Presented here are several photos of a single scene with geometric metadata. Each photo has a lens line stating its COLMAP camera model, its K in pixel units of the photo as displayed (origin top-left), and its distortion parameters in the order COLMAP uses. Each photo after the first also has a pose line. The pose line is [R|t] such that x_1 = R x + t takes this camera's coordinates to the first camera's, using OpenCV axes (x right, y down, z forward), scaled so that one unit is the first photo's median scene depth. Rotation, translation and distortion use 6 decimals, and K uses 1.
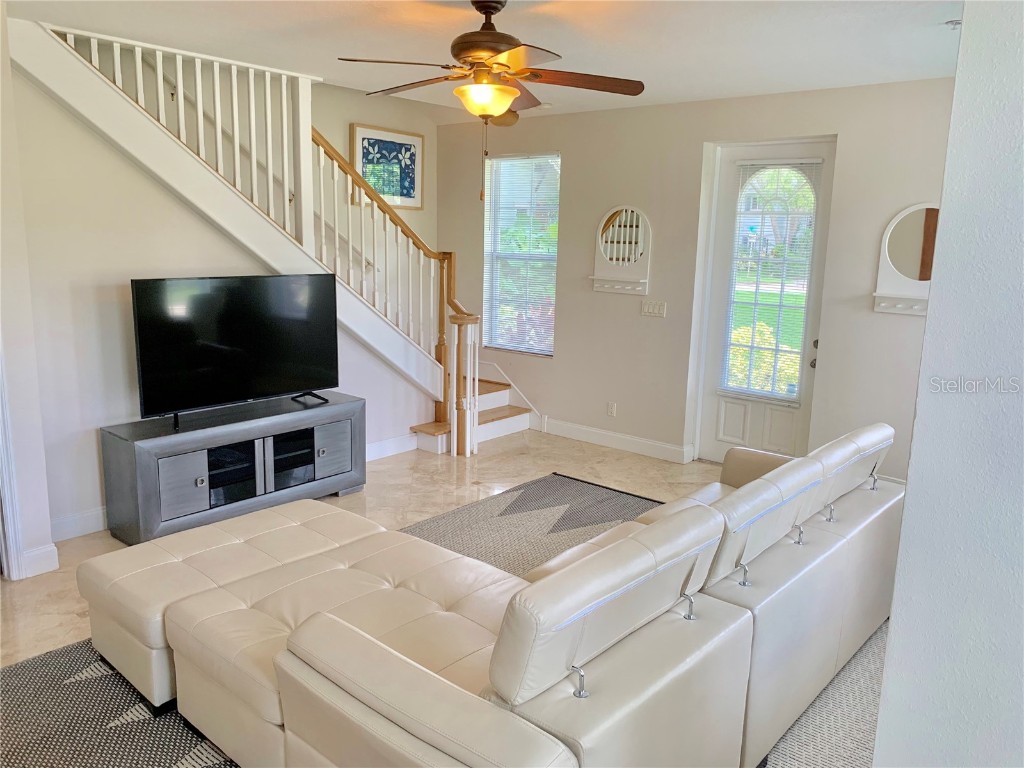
lens RADIAL K [[777.3, 0, 510.6], [0, 777.3, 379.0], [0, 0, 1]] dist [0.048289, -0.059406]
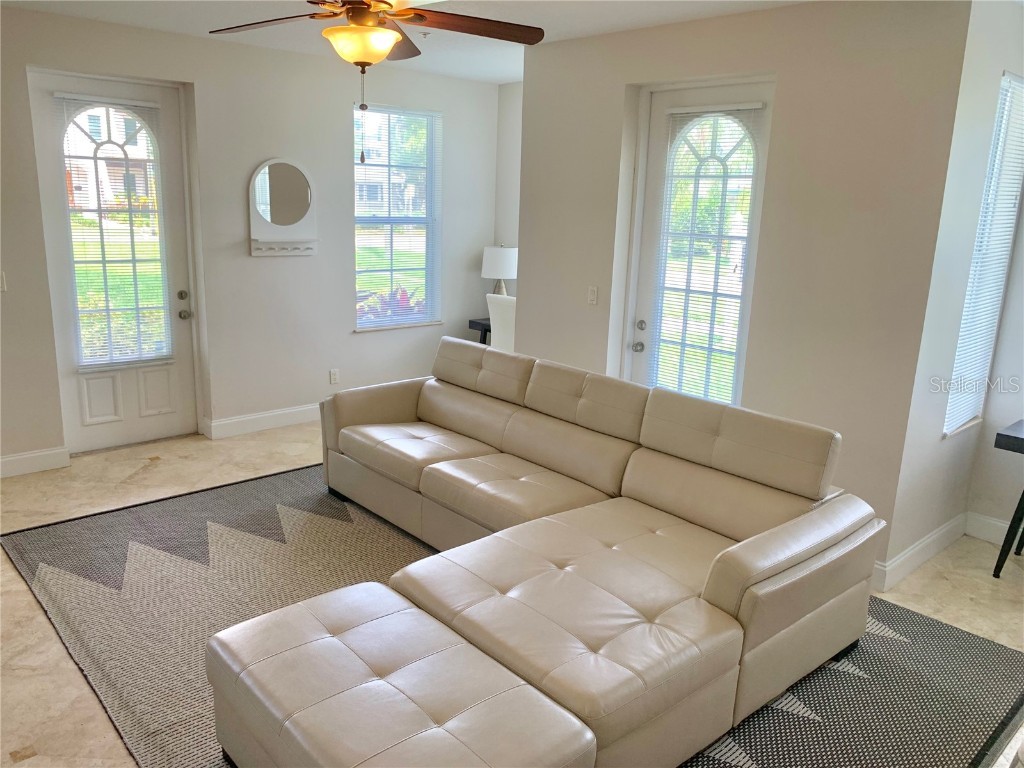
lens RADIAL K [[777.3, 0, 510.6], [0, 777.3, 379.0], [0, 0, 1]] dist [0.048289, -0.059406]
pose [[0.127152, -0.249264, 0.960052, -0.535333], [0.154991, 0.961012, 0.228985, -0.104636], [-0.979699, 0.119684, 0.160828, 0.440903]]
